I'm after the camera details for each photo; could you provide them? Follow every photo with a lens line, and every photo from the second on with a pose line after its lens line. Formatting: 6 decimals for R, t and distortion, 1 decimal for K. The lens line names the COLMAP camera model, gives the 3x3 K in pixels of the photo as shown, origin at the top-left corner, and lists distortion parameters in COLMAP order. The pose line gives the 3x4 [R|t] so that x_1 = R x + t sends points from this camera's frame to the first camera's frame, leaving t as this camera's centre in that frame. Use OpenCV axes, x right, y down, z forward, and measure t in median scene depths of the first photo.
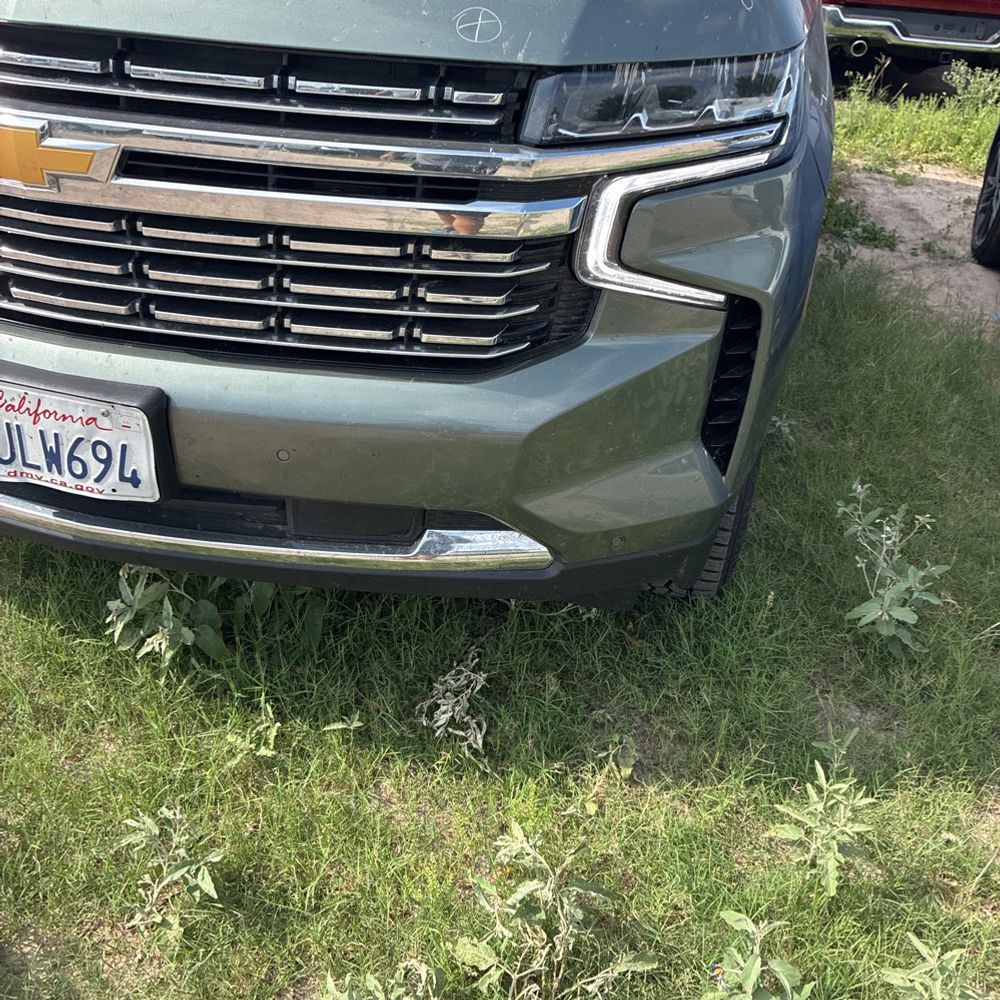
lens RADIAL K [[1011.2, 0, 496.2], [0, 1011.2, 505.3], [0, 0, 1]] dist [0.011550, -0.010846]
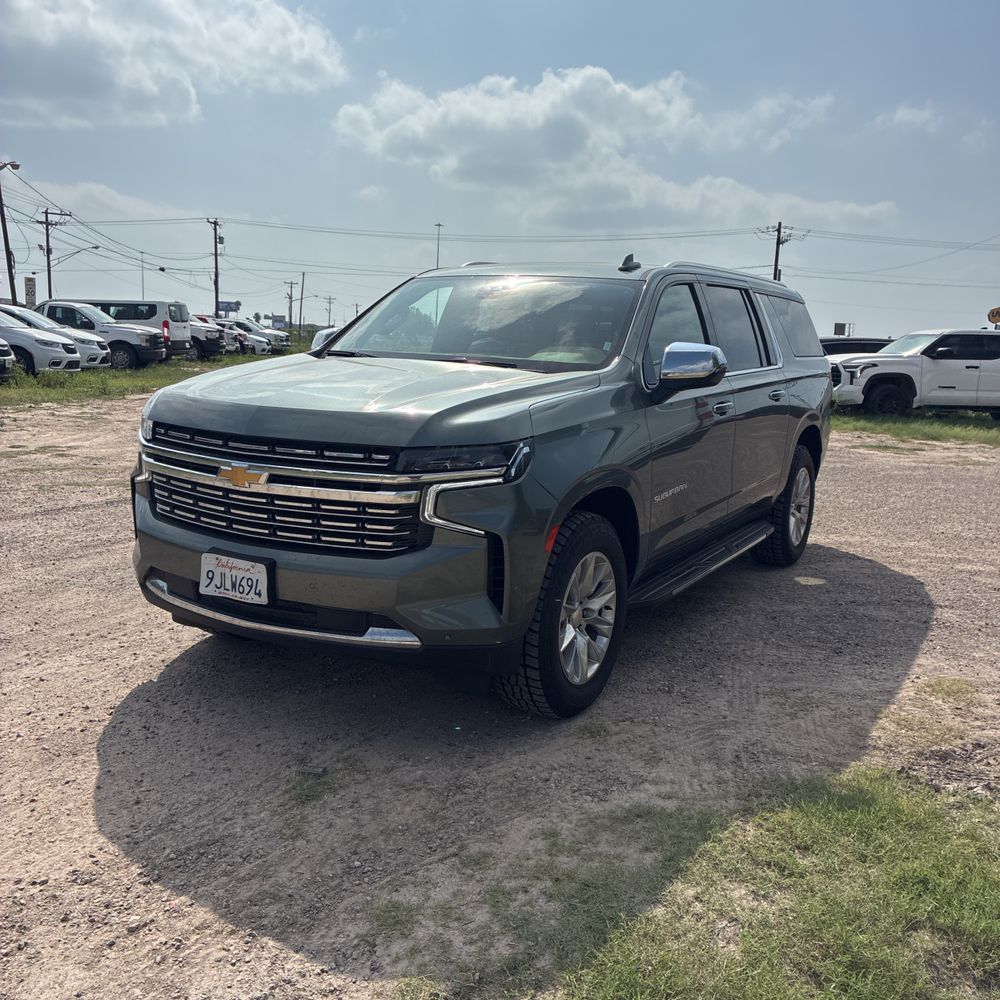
lens RADIAL K [[976.9, 0, 497.6], [0, 976.9, 509.6], [0, 0, 1]] dist [0.075447, -0.107005]
pose [[0.954295, 0.009341, -0.298722, 0.987153], [-0.118612, 0.929263, -0.349860, 0.588418], [0.274323, 0.369301, 0.887898, -1.160861]]
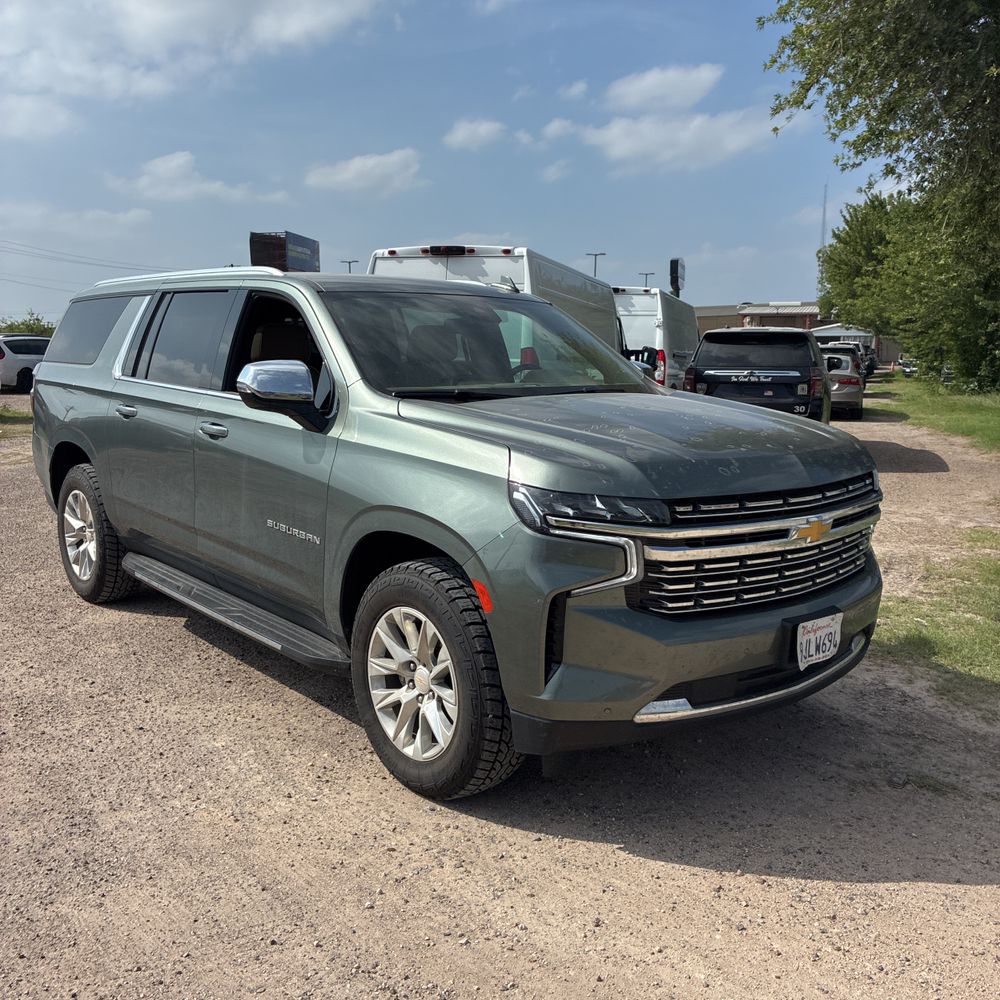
lens RADIAL K [[993.0, 0, 493.3], [0, 993.0, 504.9], [0, 0, 1]] dist [0.026086, -0.000347]
pose [[0.599915, -0.195458, 0.775821, -2.743364], [0.438644, 0.891320, -0.114631, -0.428110], [-0.669099, 0.409078, 0.620453, -0.107412]]
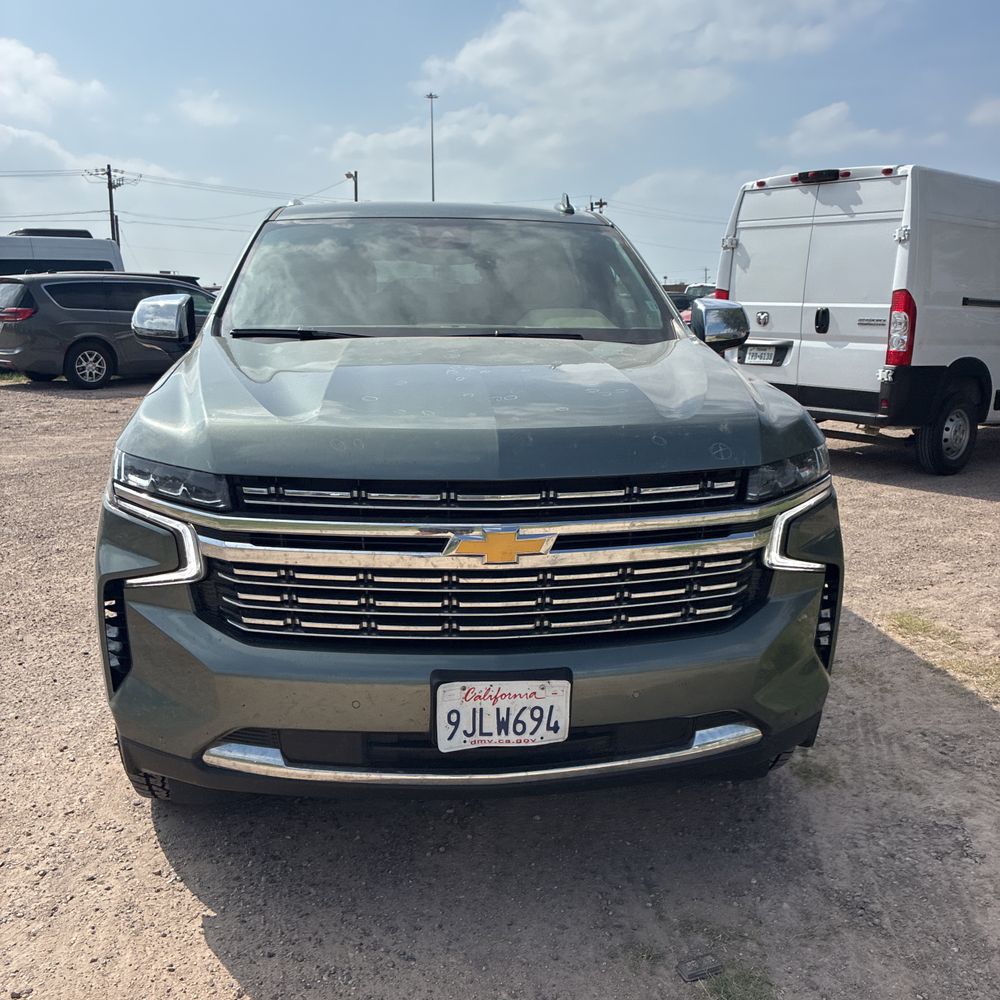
lens RADIAL K [[989.4, 0, 476.9], [0, 989.4, 495.9], [0, 0, 1]] dist [0.025345, -0.013353]
pose [[0.945353, -0.133995, 0.297243, -0.909587], [0.221597, 0.932782, -0.284275, 0.052701], [-0.239172, 0.334608, 0.911501, -0.551530]]
